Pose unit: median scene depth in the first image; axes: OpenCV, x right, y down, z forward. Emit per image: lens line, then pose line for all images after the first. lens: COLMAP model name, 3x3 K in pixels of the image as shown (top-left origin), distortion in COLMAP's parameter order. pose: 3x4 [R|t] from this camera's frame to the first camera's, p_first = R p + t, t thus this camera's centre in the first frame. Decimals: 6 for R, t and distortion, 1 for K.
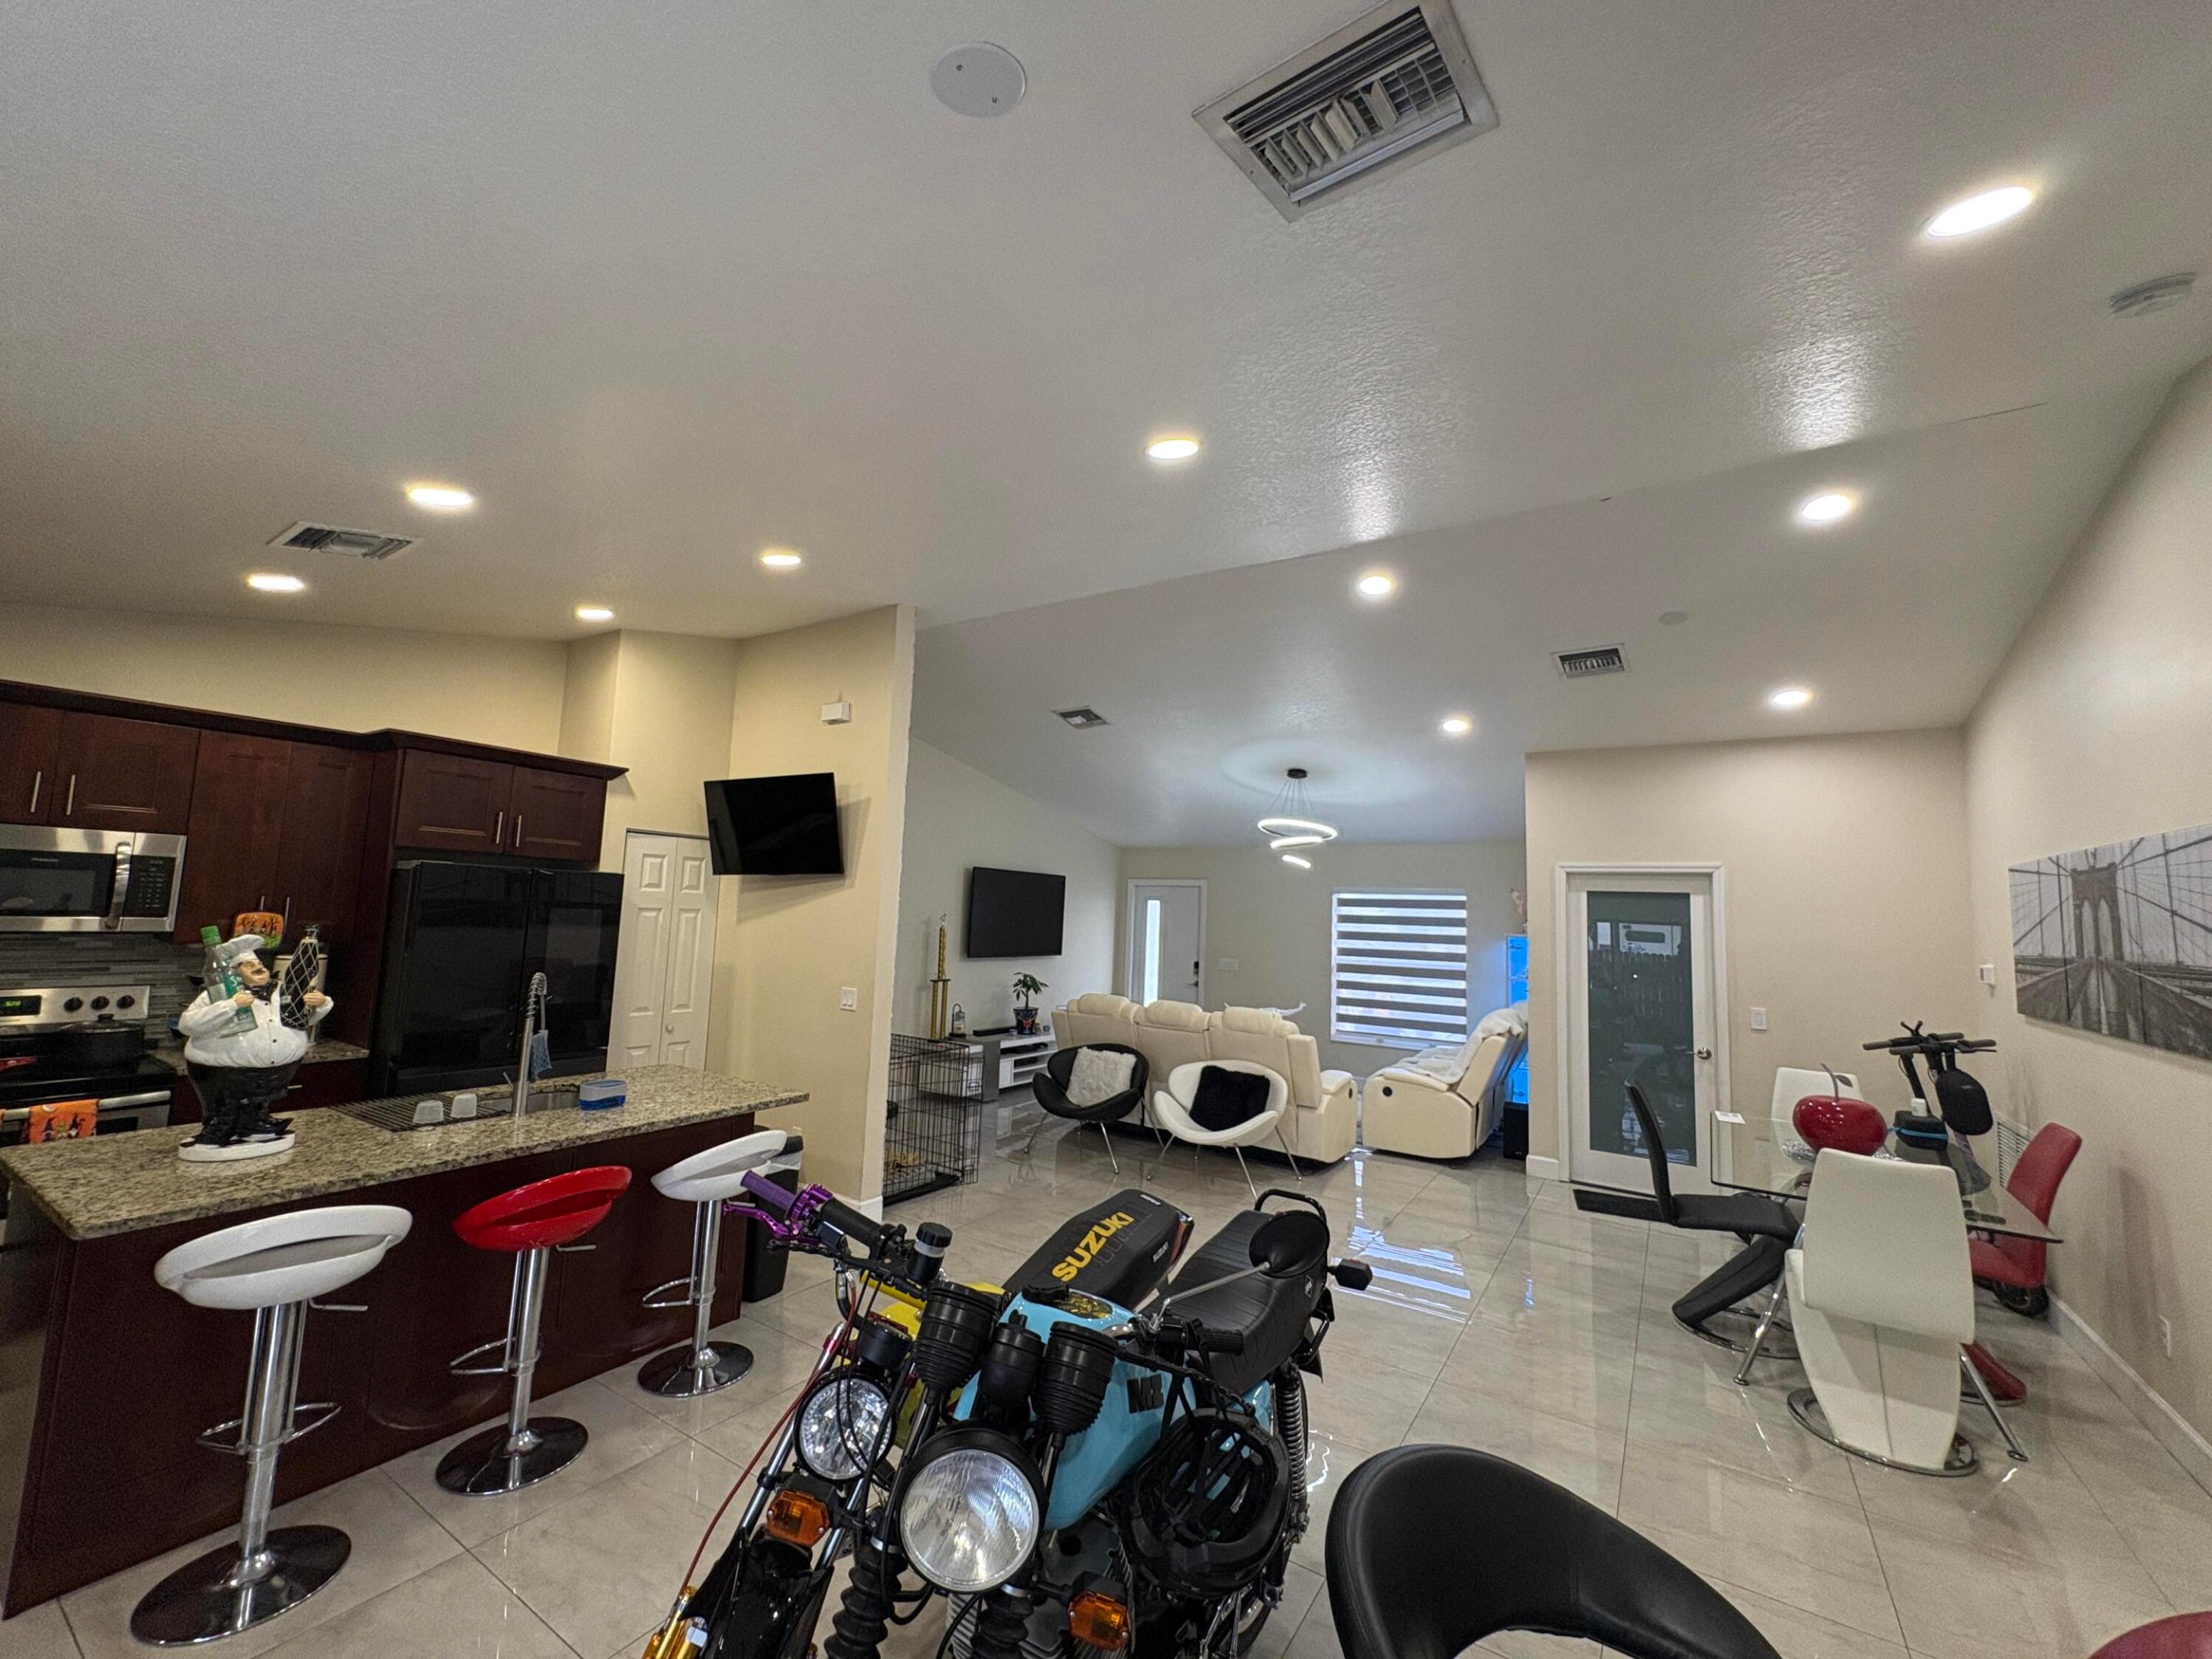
lens RADIAL K [[886.2, 0, 1106.1], [0, 886.2, 824.2], [0, 0, 1]] dist [0.001313, -0.000358]
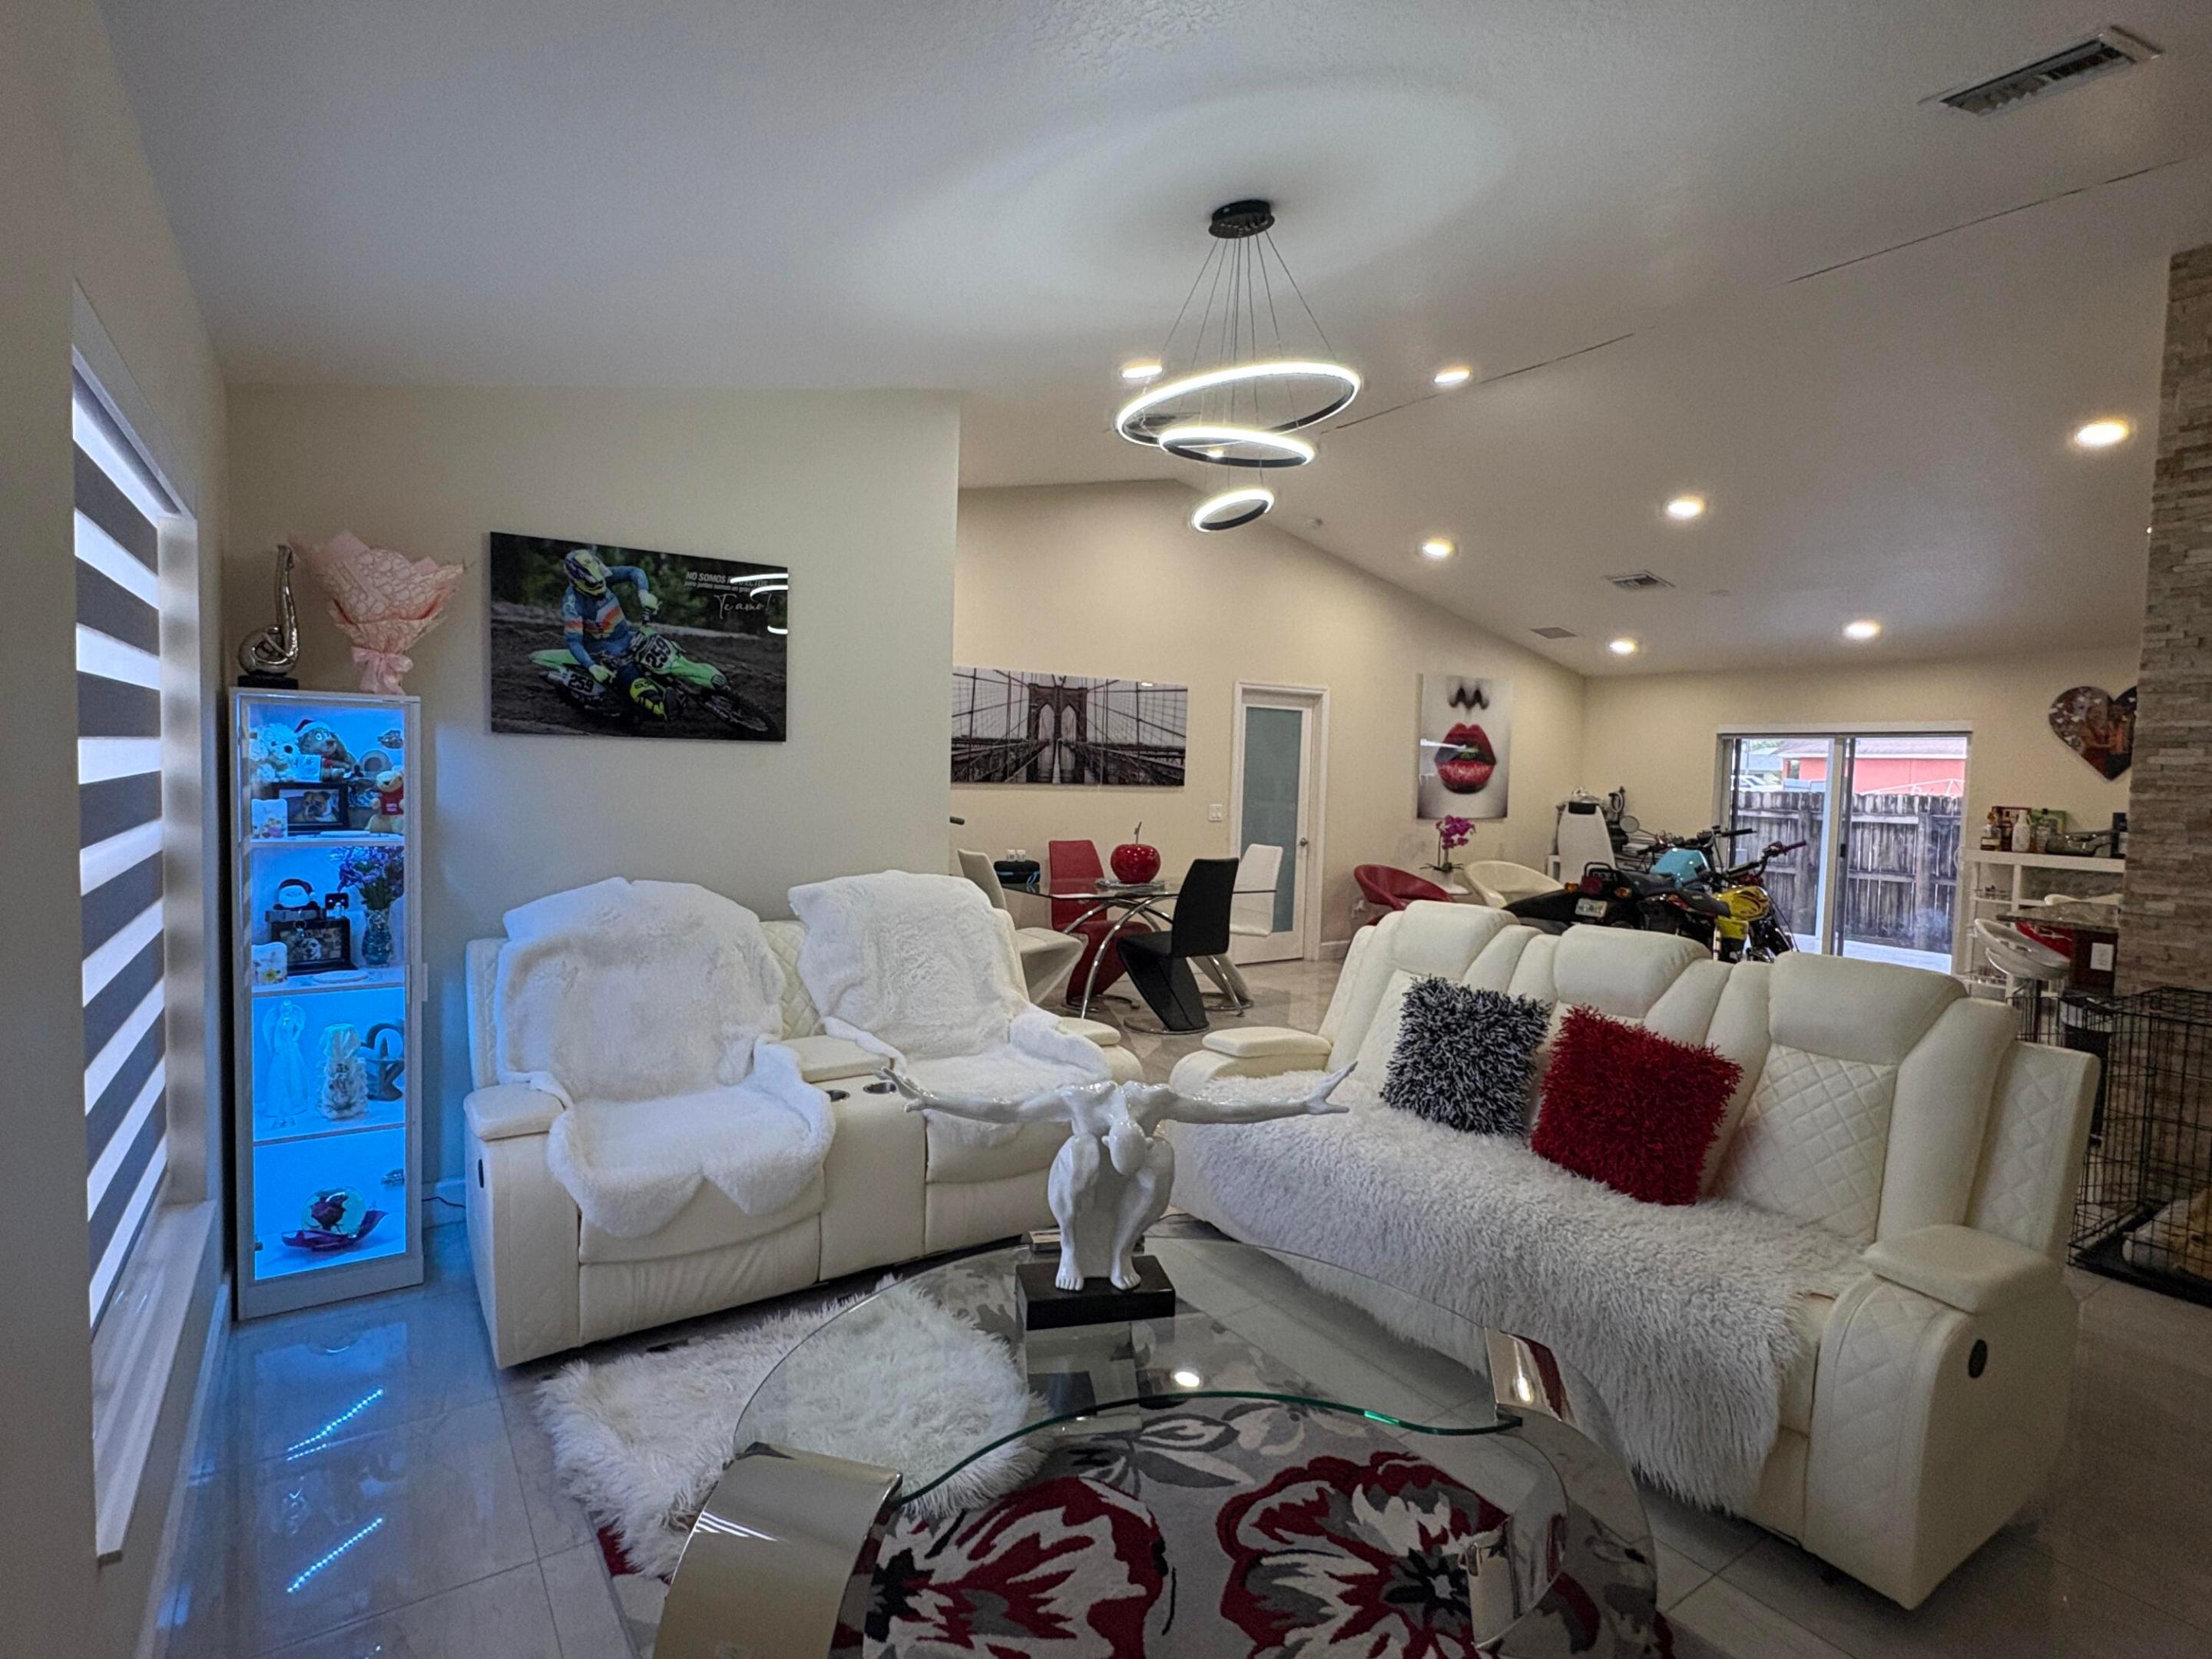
lens RADIAL K [[1103.4, 0, 1096.2], [0, 1103.4, 833.5], [0, 0, 1]] dist [-0.001330, -0.002827]
pose [[-0.917845, -0.087303, 0.387219, 0.177037], [-0.100675, 0.994816, -0.014342, 0.299406], [-0.383959, -0.052147, -0.921876, 2.470831]]
